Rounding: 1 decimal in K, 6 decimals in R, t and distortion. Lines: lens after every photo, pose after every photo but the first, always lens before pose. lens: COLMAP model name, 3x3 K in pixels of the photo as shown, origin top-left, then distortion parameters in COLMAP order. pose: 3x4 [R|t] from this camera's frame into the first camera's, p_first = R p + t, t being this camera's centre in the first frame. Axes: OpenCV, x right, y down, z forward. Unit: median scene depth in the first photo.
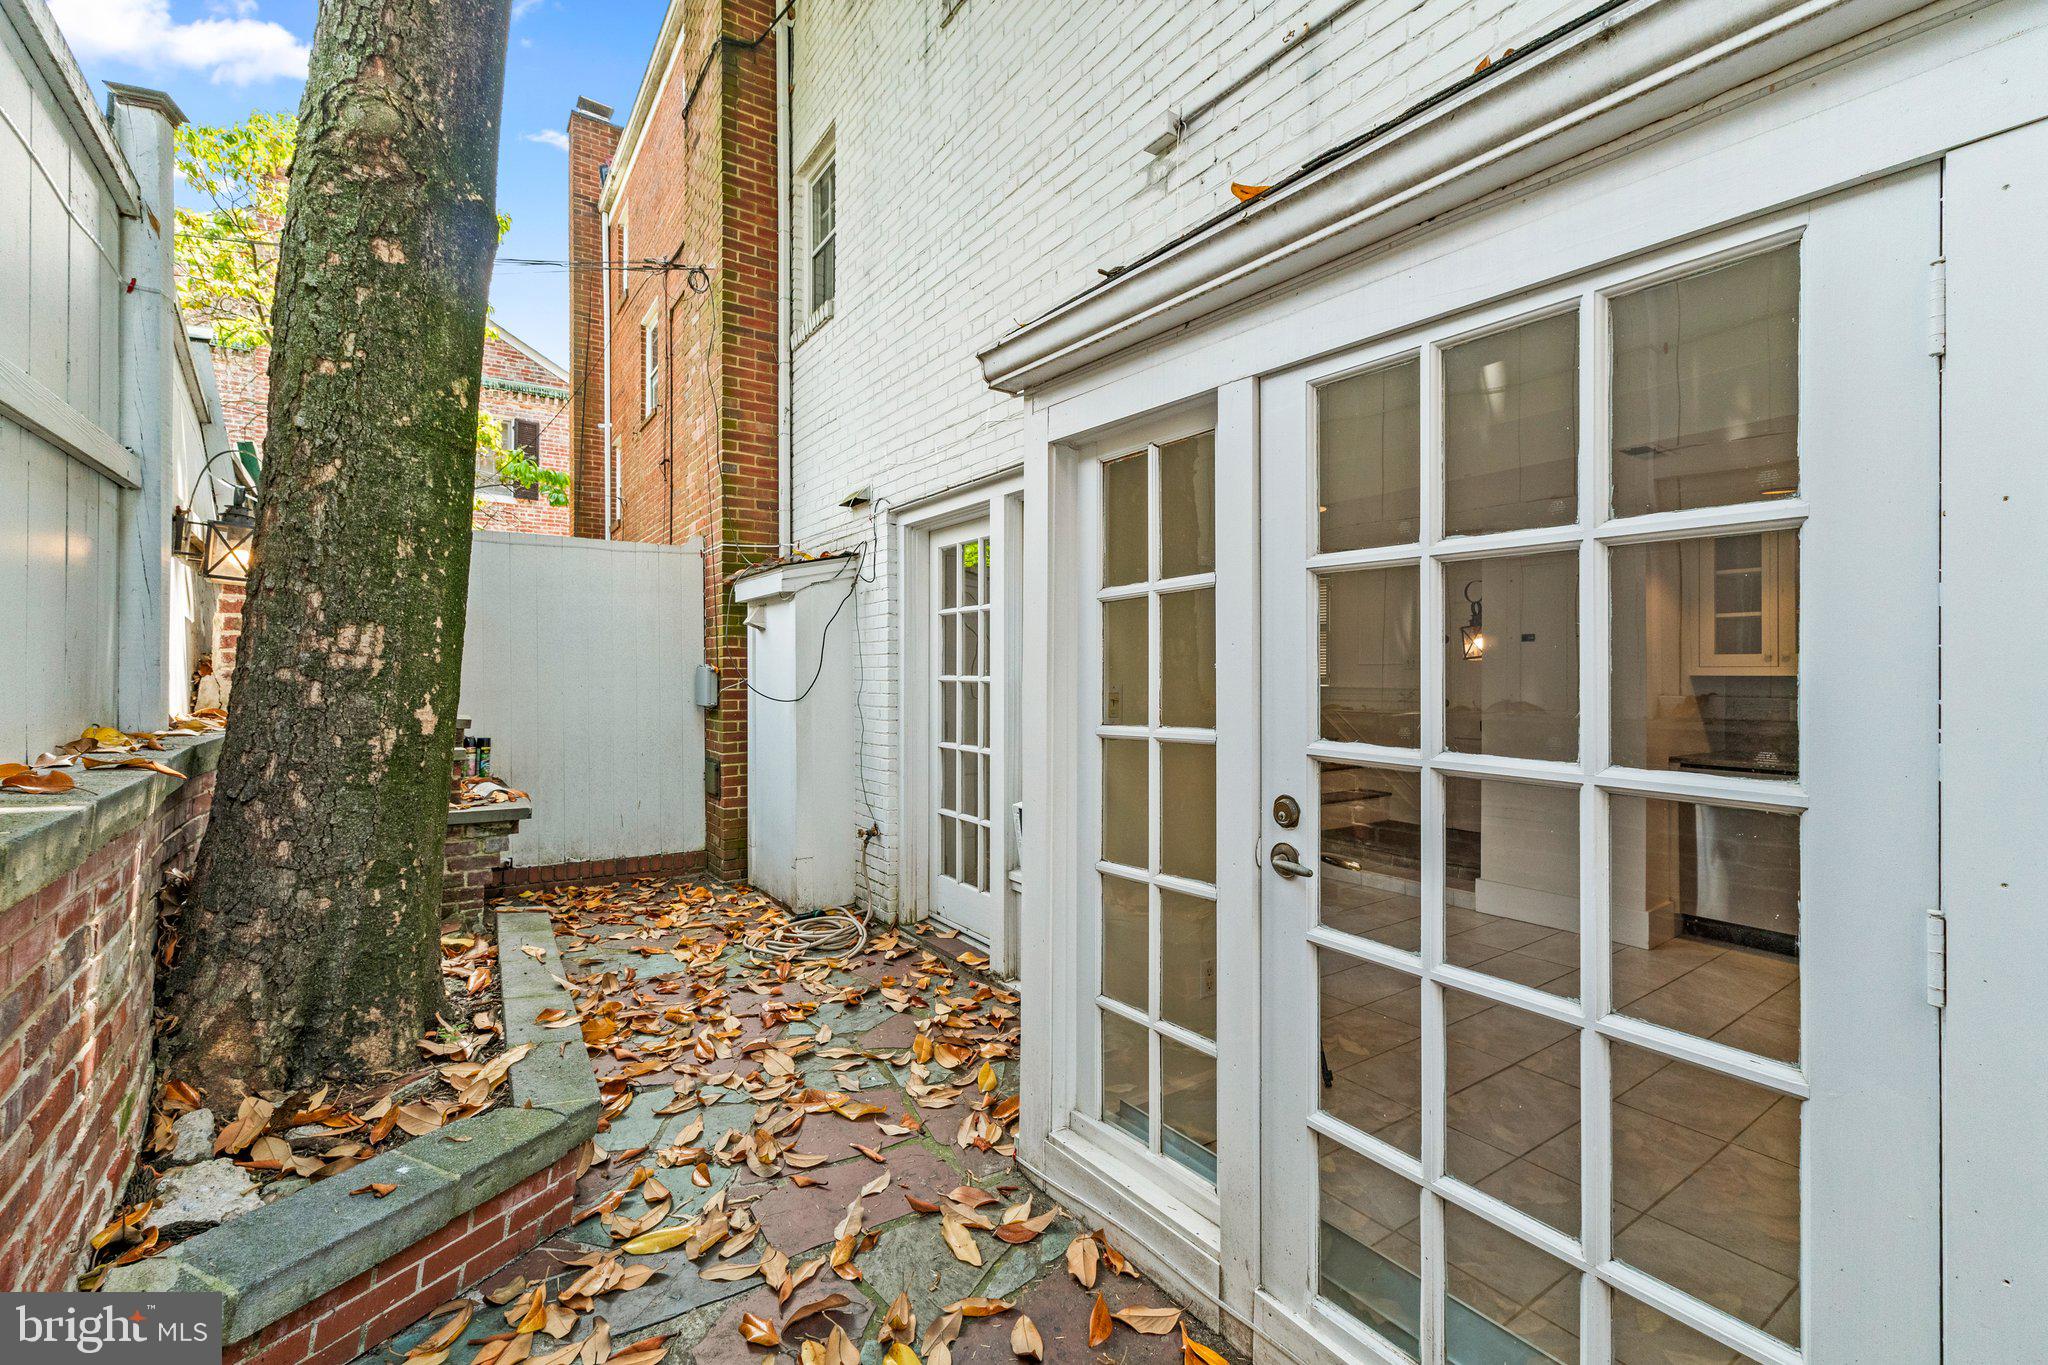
lens RADIAL K [[861.4, 0, 1026.6], [0, 861.4, 676.8], [0, 0, 1]] dist [0.006872, -0.001331]
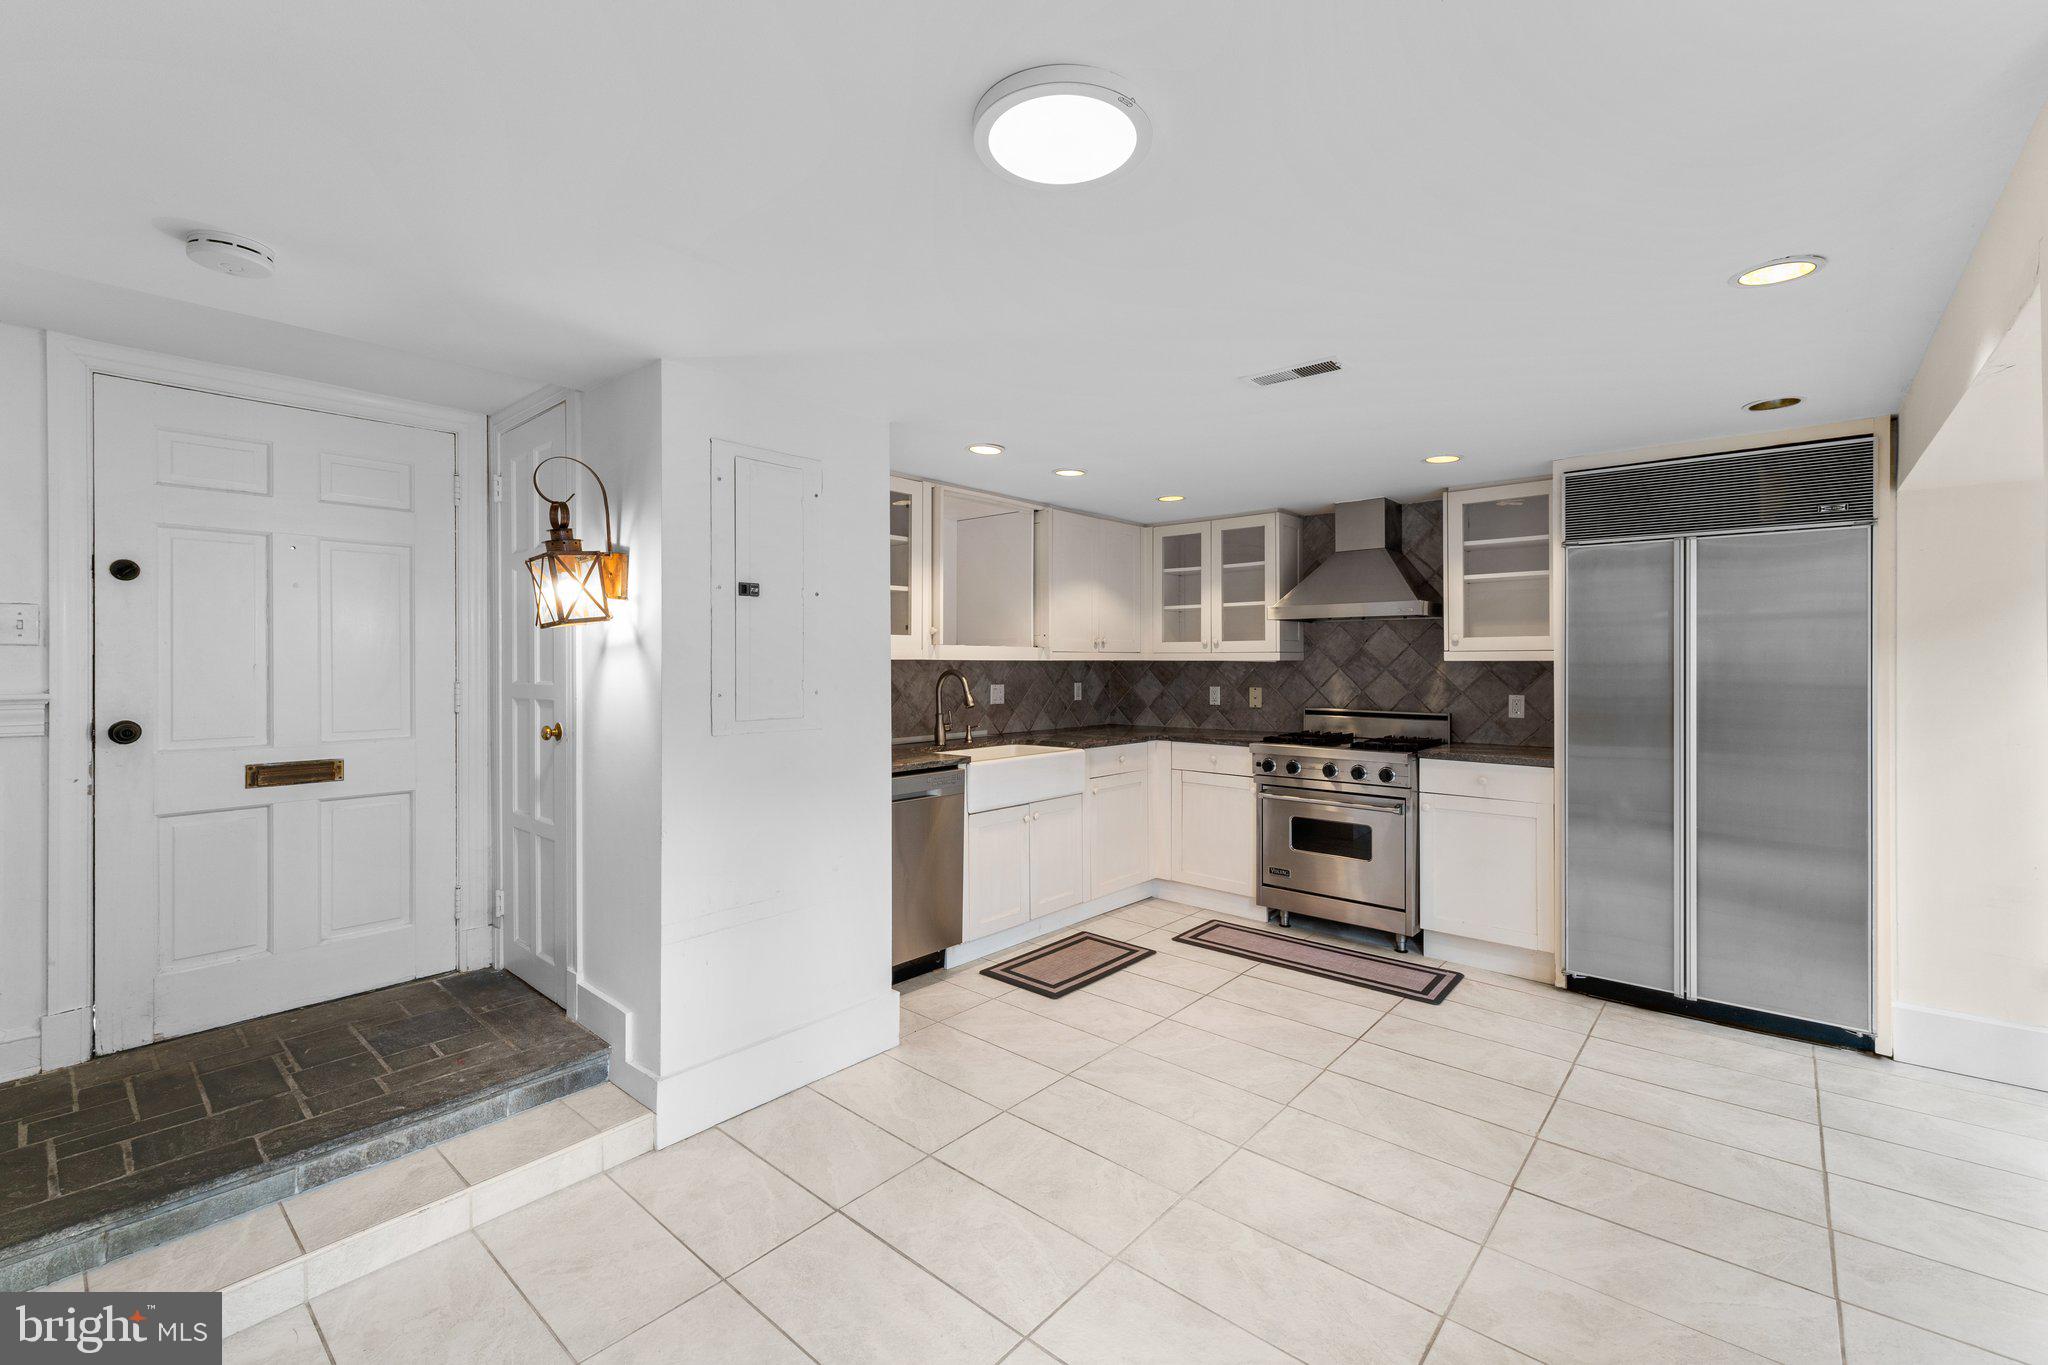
lens RADIAL K [[861.4, 0, 1021.4], [0, 861.4, 661.1], [0, 0, 1]] dist [0.006872, -0.001331]
pose [[-0.265240, 0.008344, 0.964146, 0.007558], [0.004579, 0.999962, -0.007394, 0.011949], [-0.964171, 0.002454, -0.265269, 2.050186]]
